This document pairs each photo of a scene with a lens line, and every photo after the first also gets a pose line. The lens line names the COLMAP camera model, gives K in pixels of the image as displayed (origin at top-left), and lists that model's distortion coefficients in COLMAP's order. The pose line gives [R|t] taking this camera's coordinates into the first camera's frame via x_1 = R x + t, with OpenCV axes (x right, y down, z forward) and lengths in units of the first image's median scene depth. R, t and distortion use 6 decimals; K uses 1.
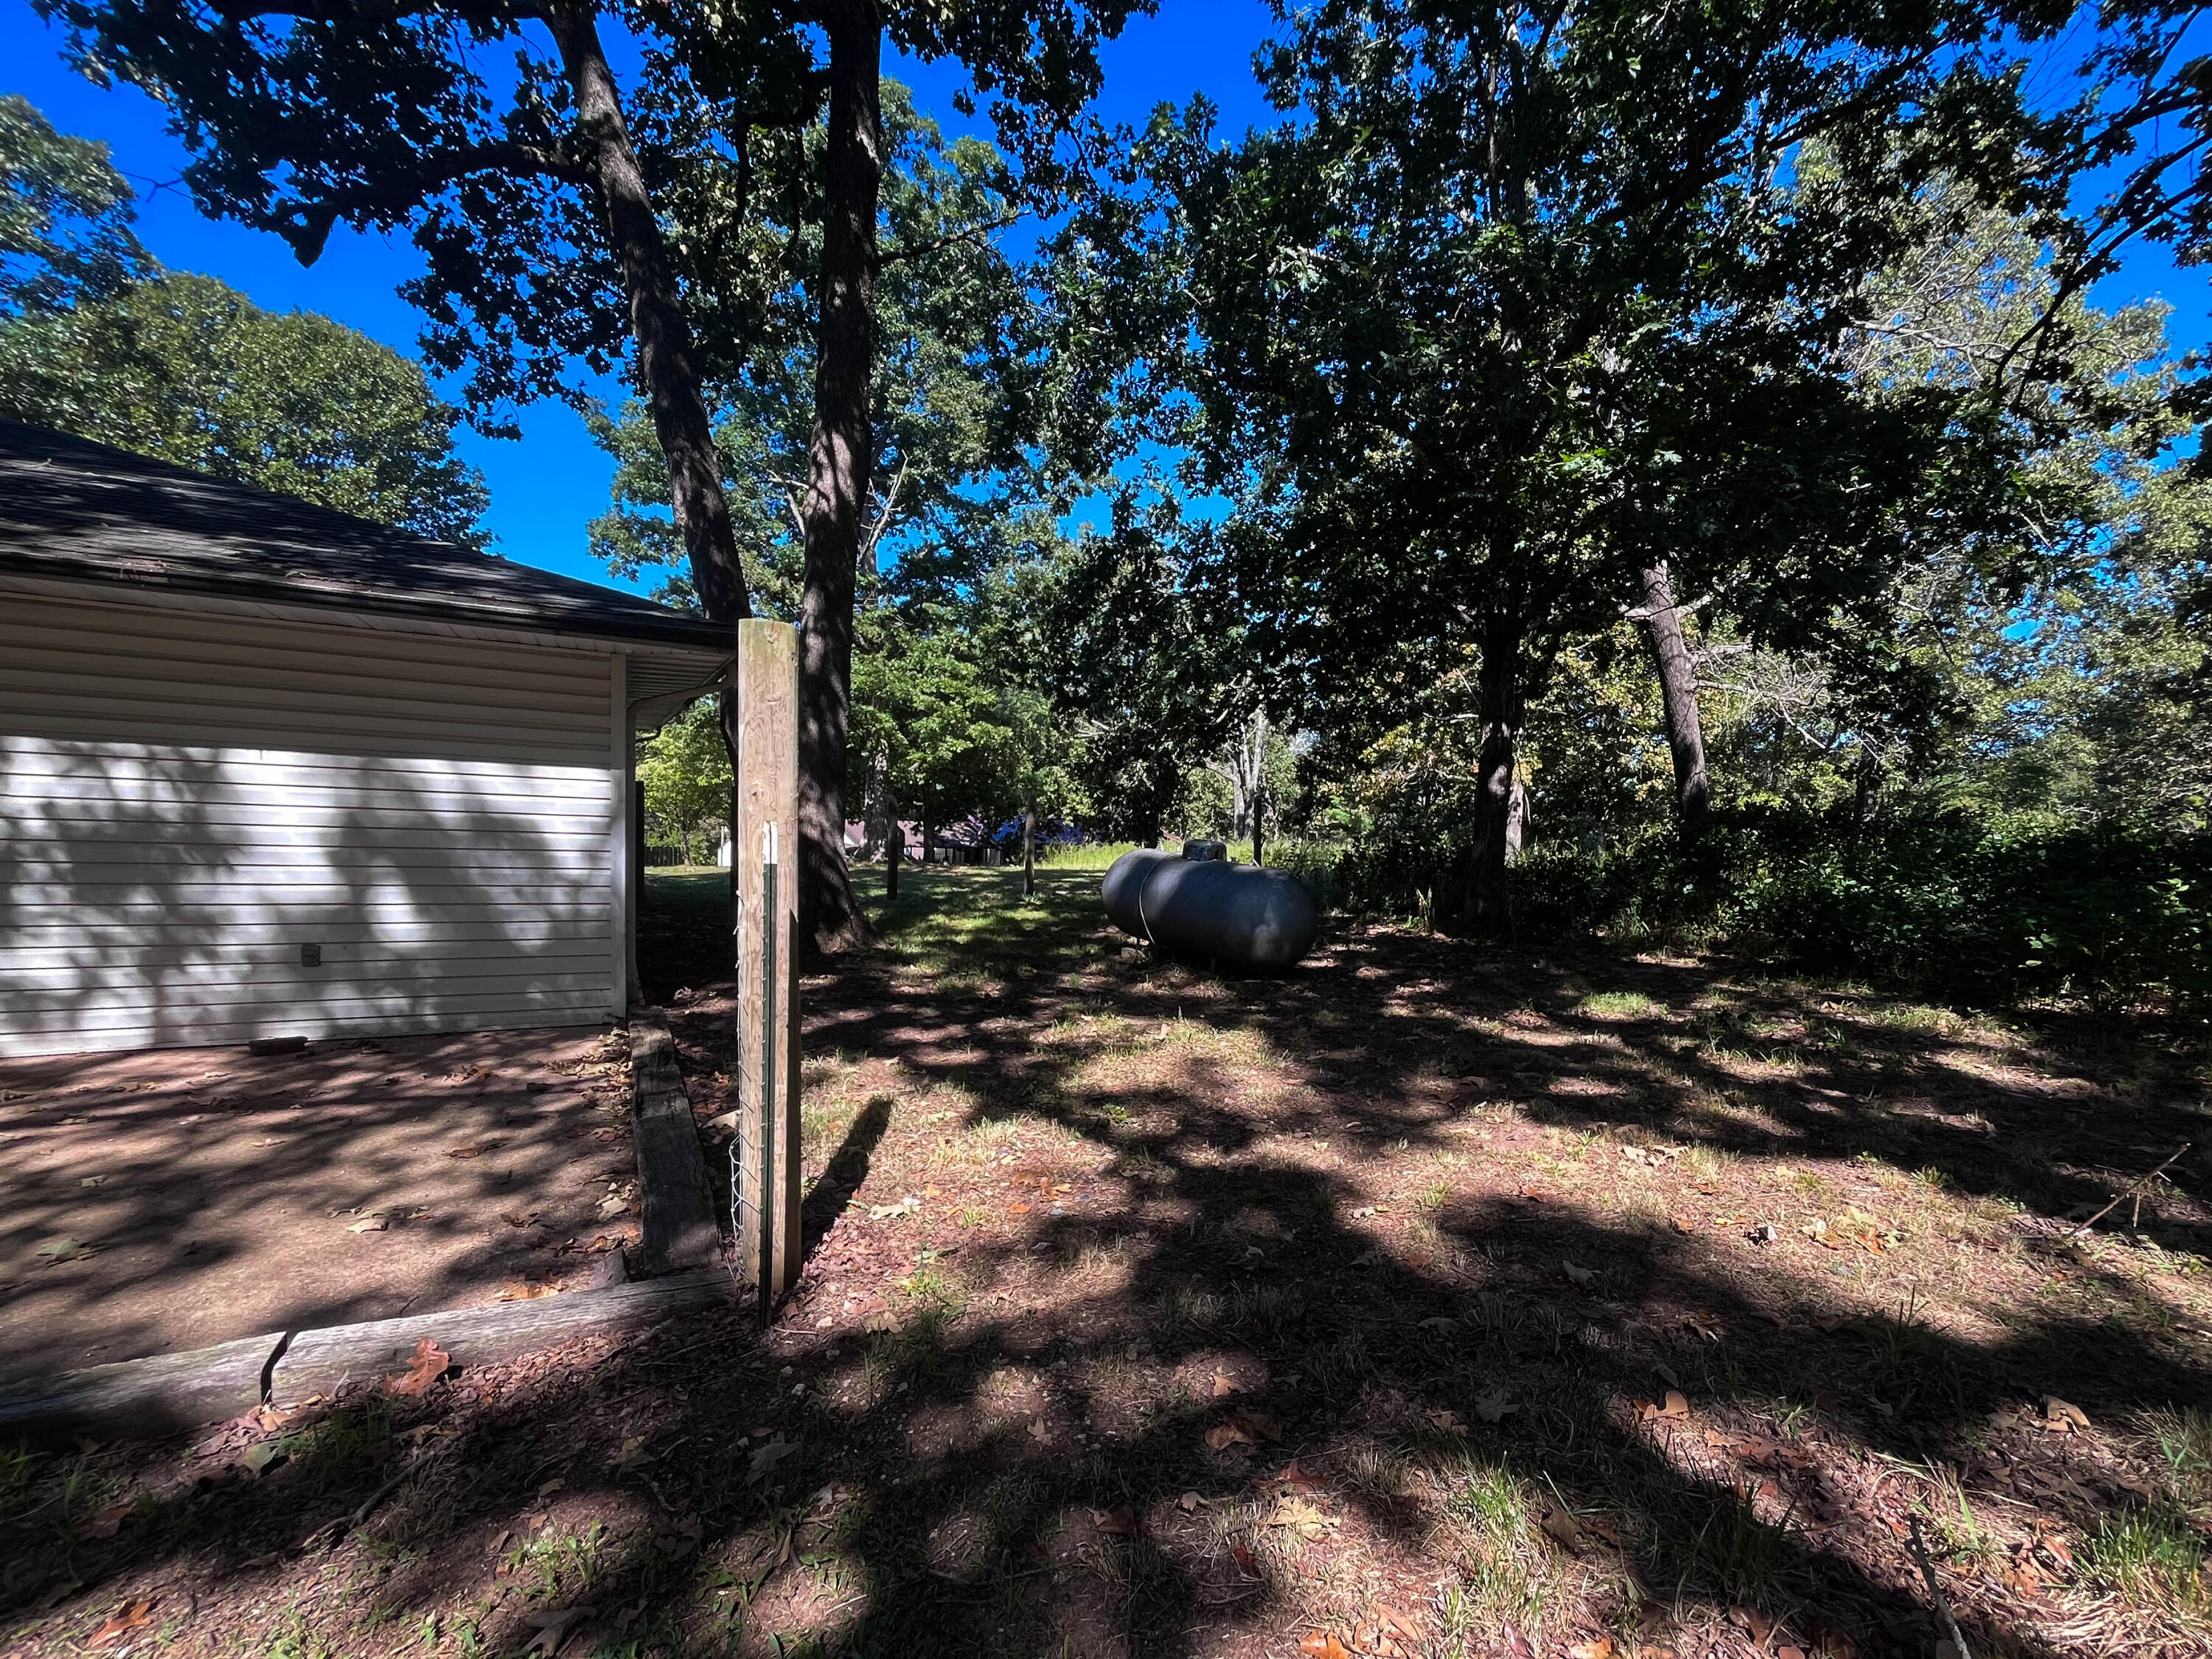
lens RADIAL K [[1012.5, 0, 1190.8], [0, 1012.5, 899.0], [0, 0, 1]] dist [-0.004790, 0.000147]
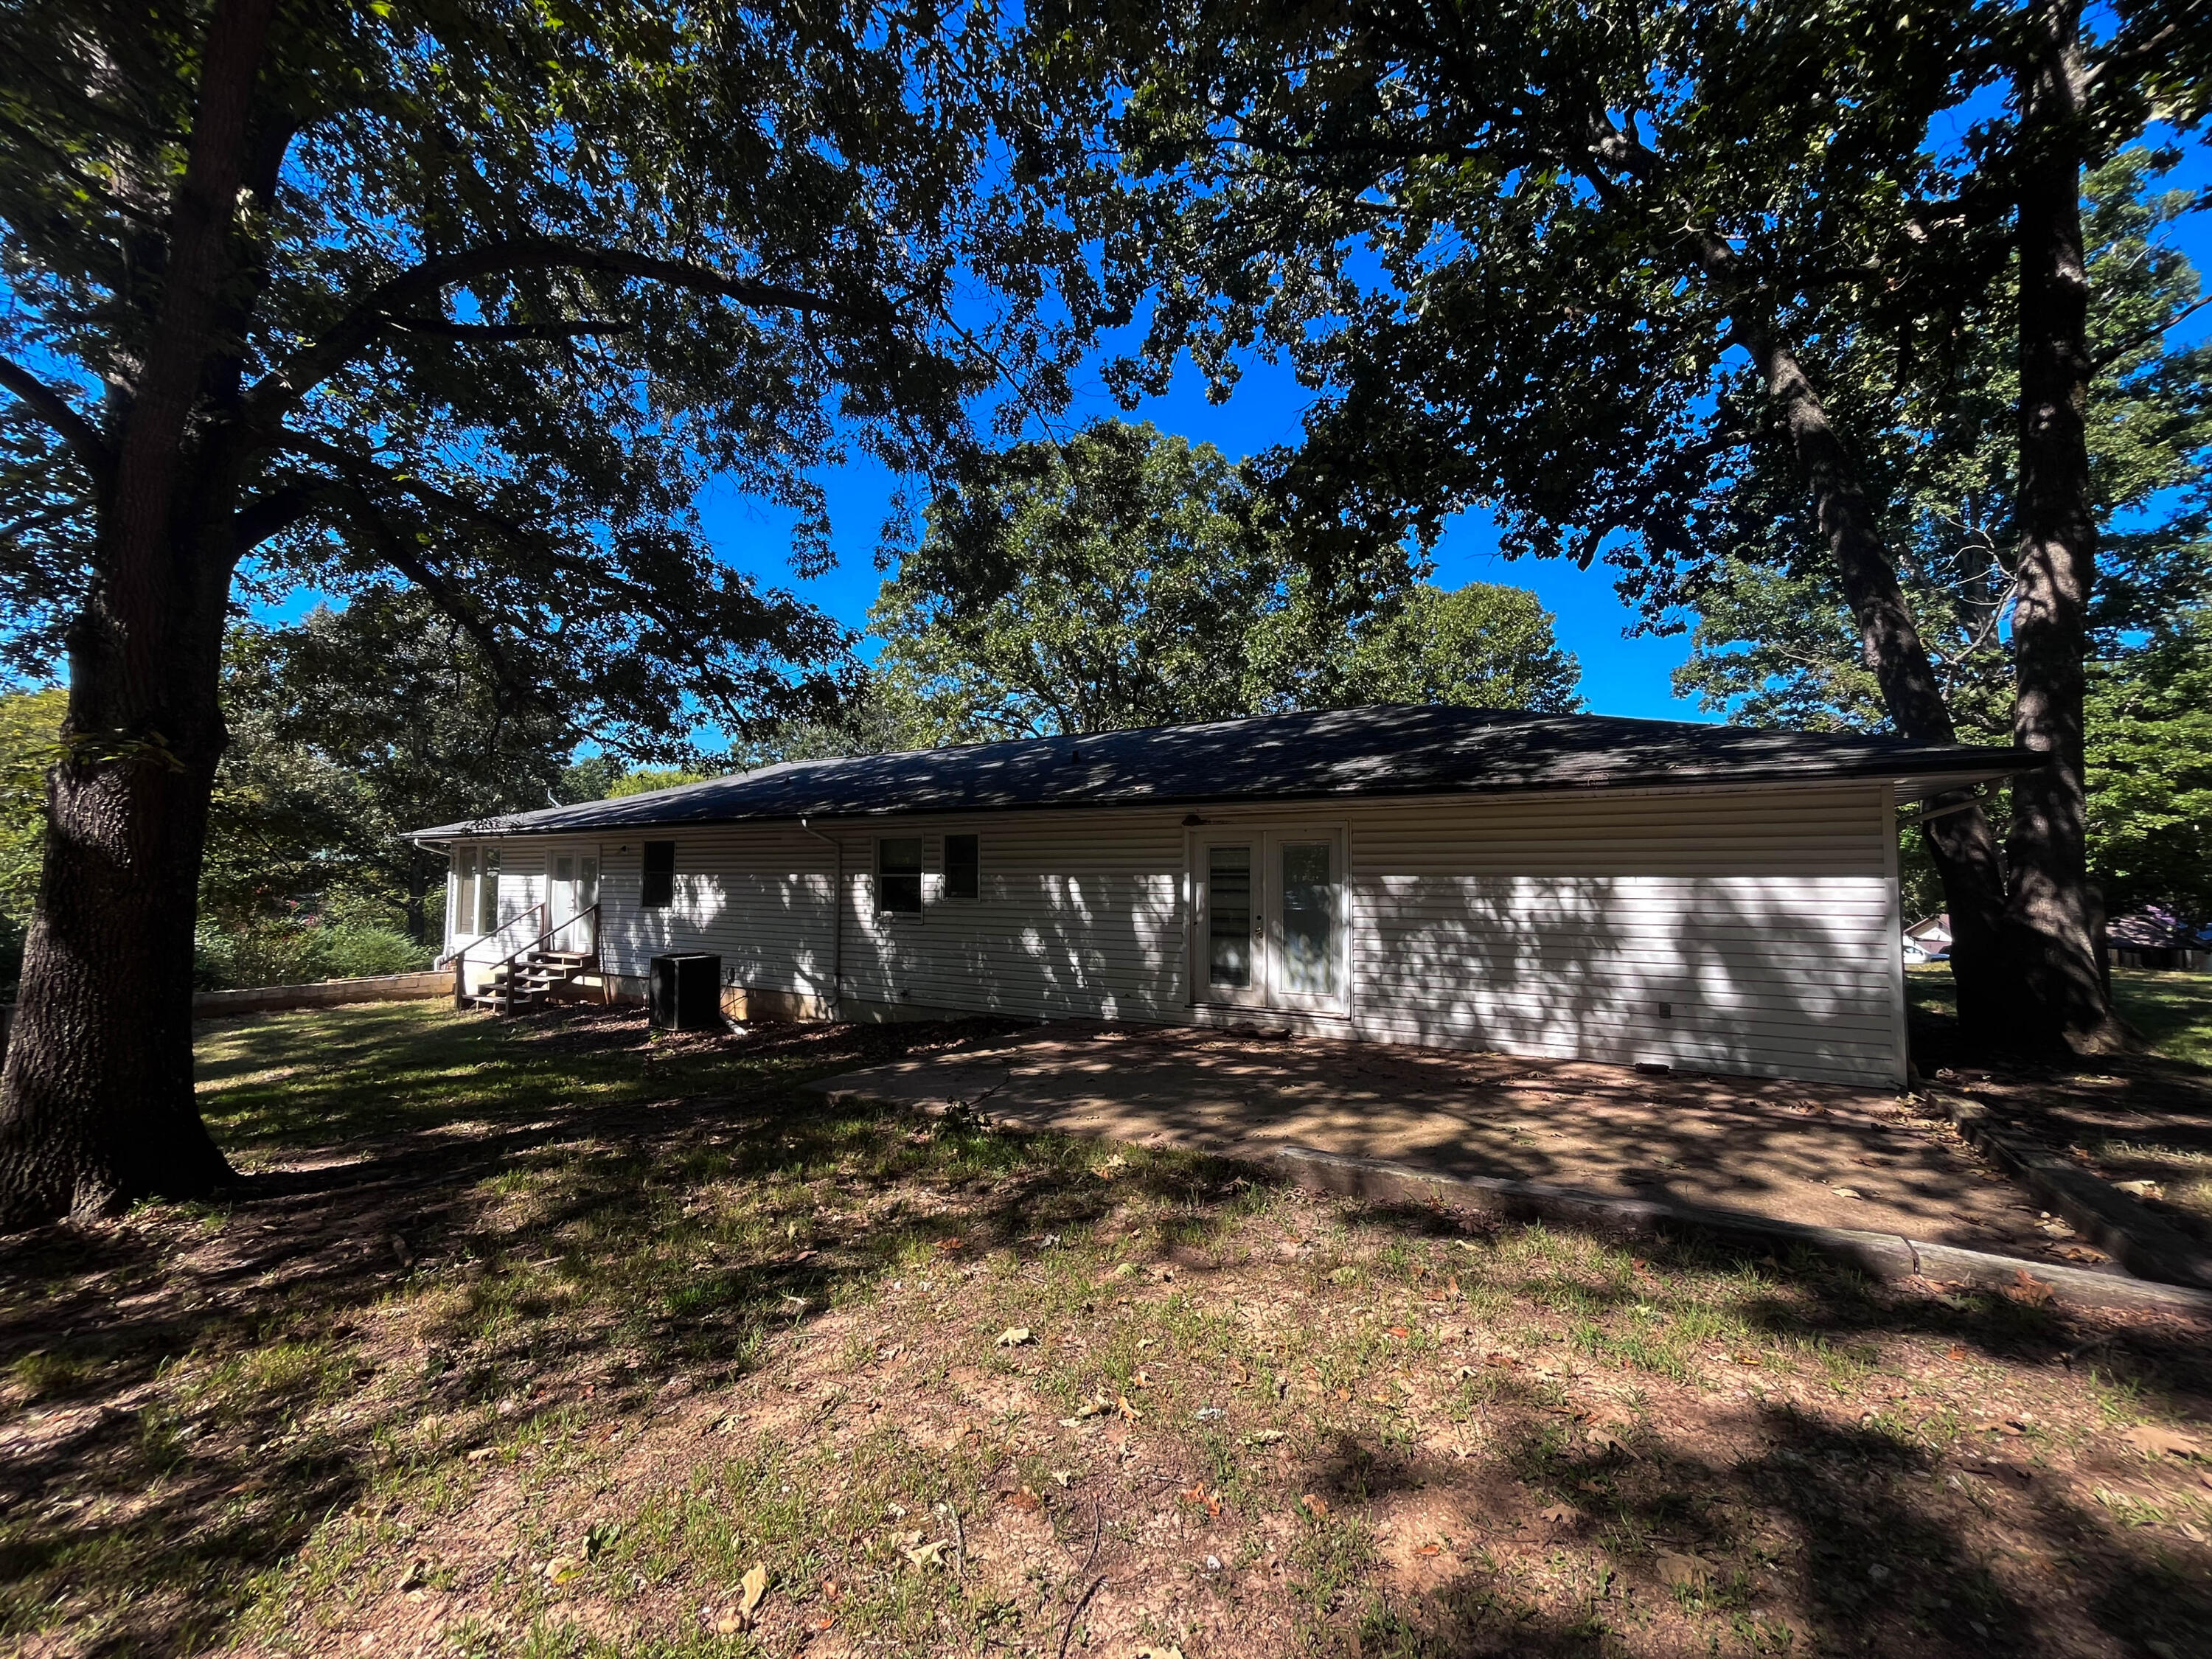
lens RADIAL K [[888.7, 0, 1105.8], [0, 888.7, 832.4], [0, 0, 1]] dist [-0.001204, -0.000938]
pose [[0.485036, -0.094925, -0.869327, -0.096649], [-0.056684, 0.988588, -0.139574, 0.025783], [0.872655, 0.116975, 0.474120, -0.397879]]
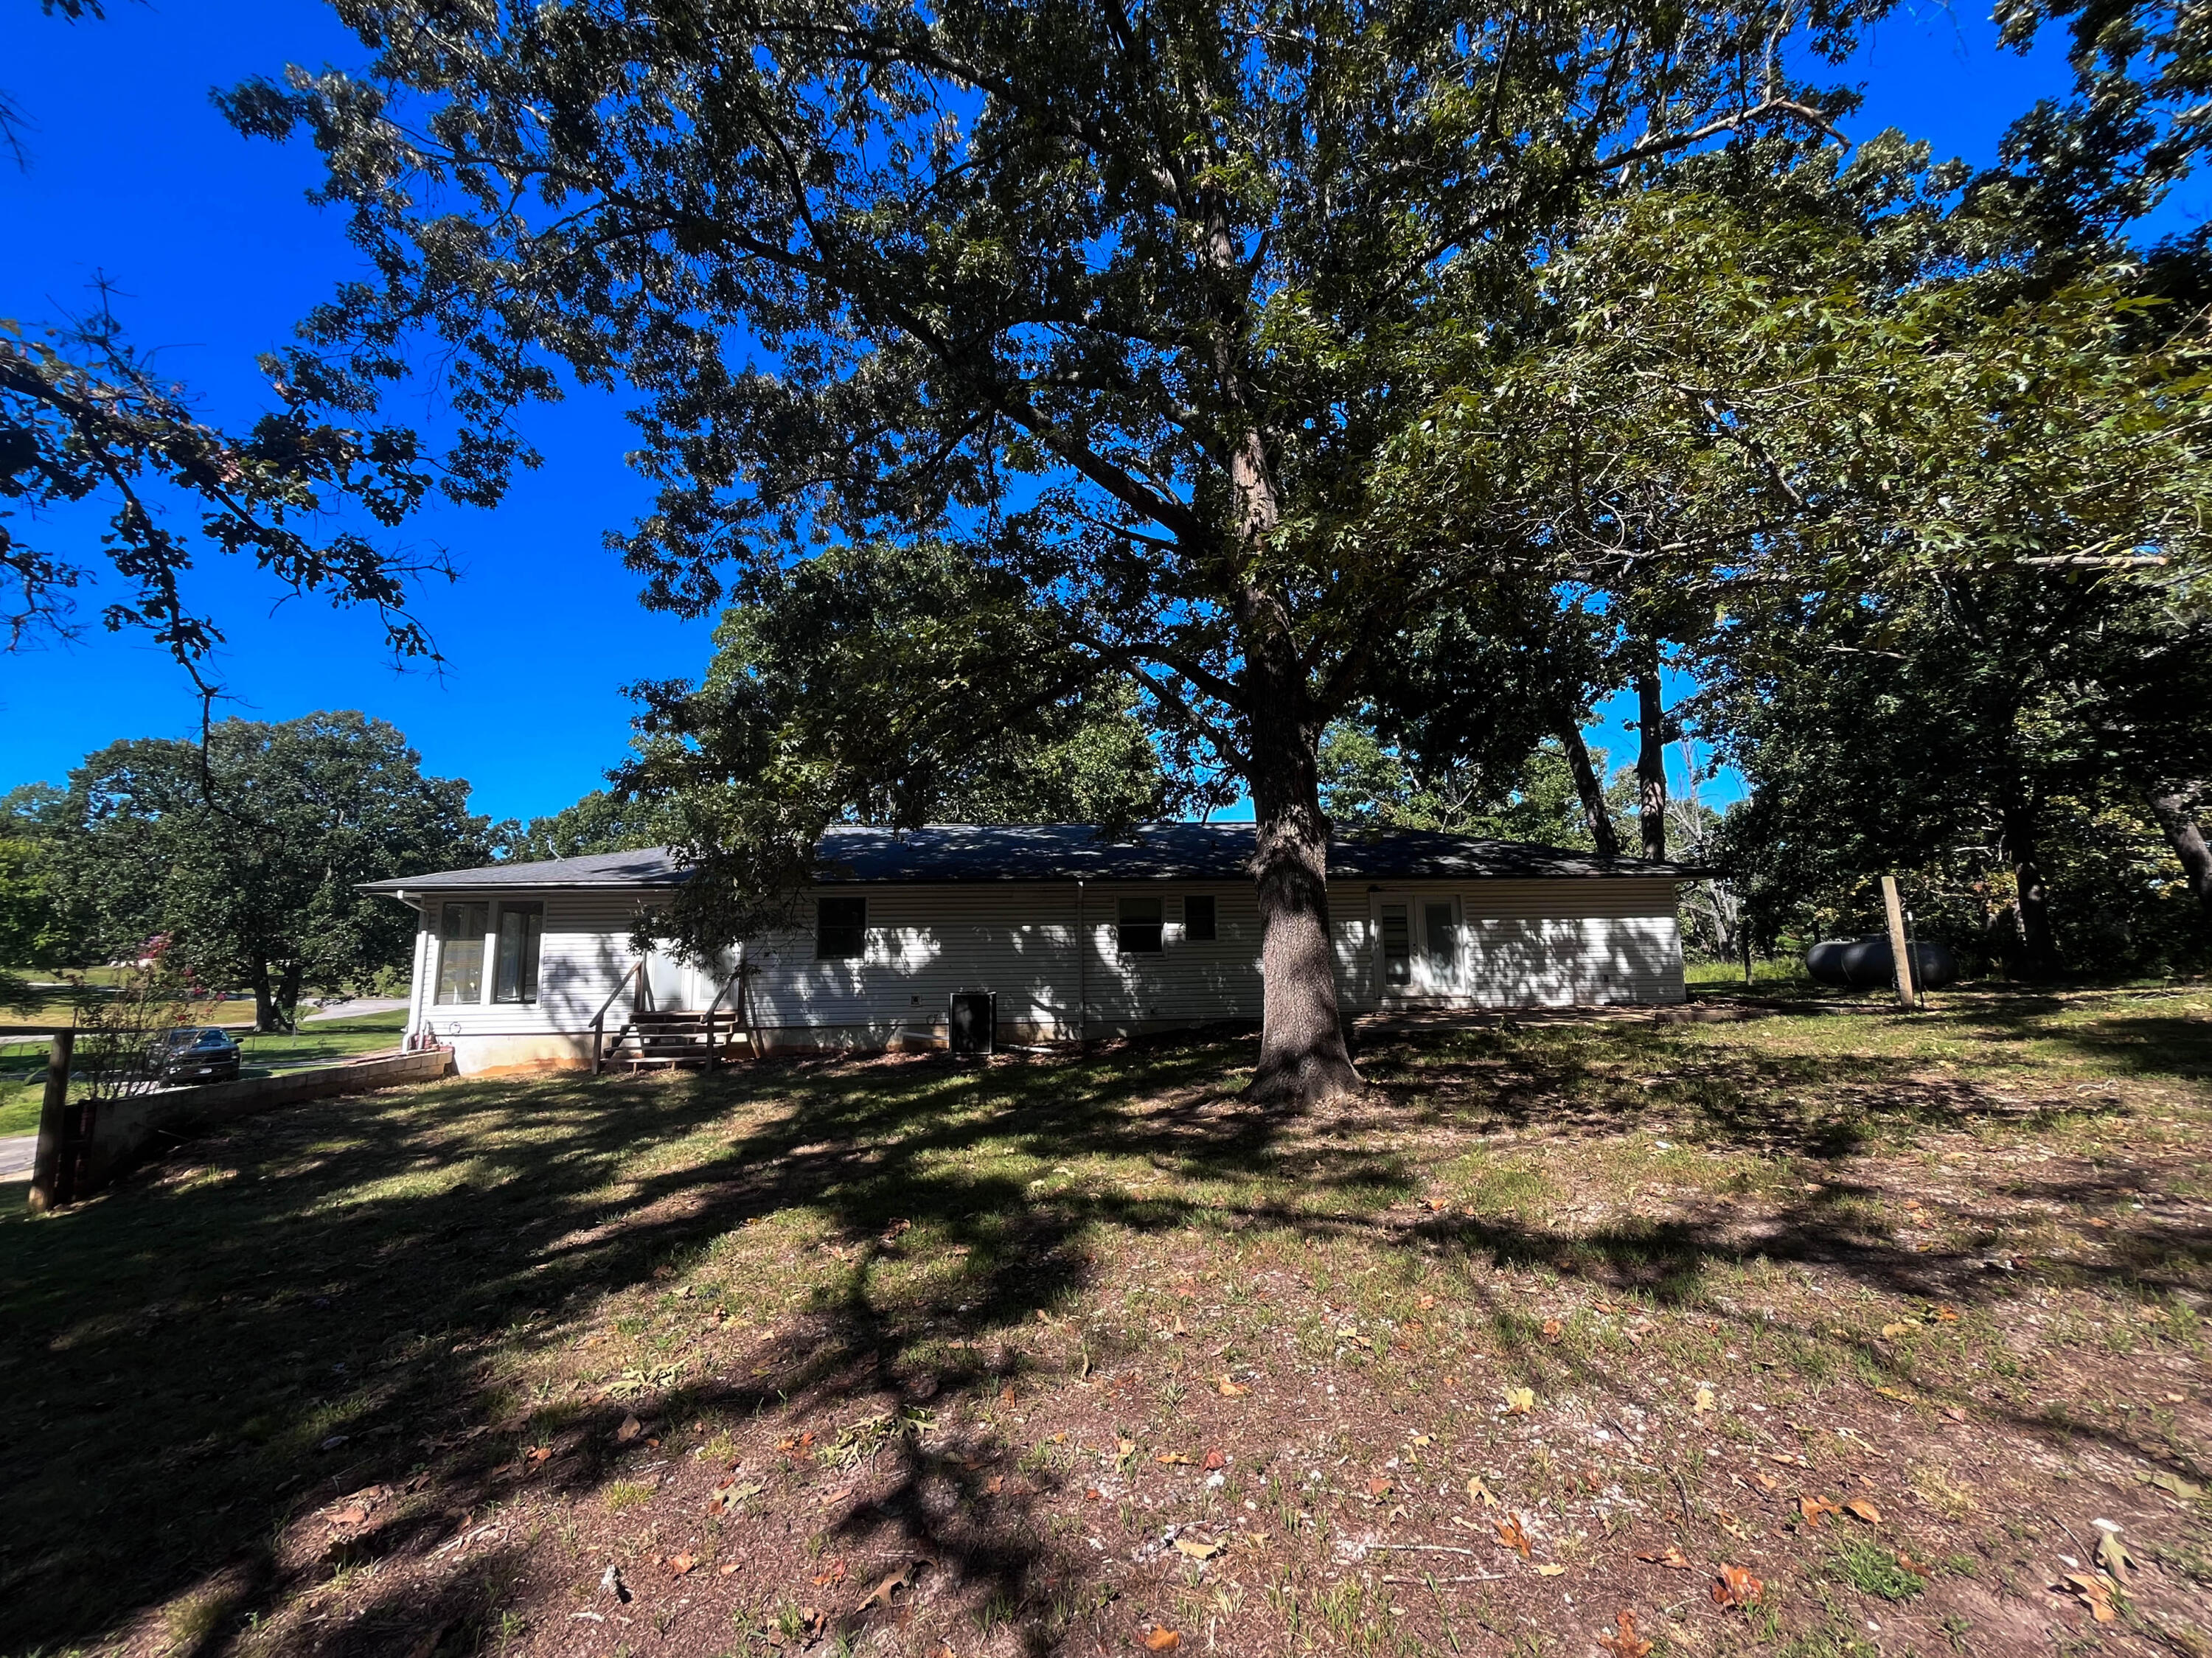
lens RADIAL K [[893.3, 0, 1103.2], [0, 893.3, 831.9], [0, 0, 1]] dist [-0.002031, -0.000227]
pose [[0.890204, -0.130406, -0.436499, -1.013600], [0.022017, 0.969350, -0.244696, 0.280353], [0.455030, 0.208219, 0.865790, -2.484326]]
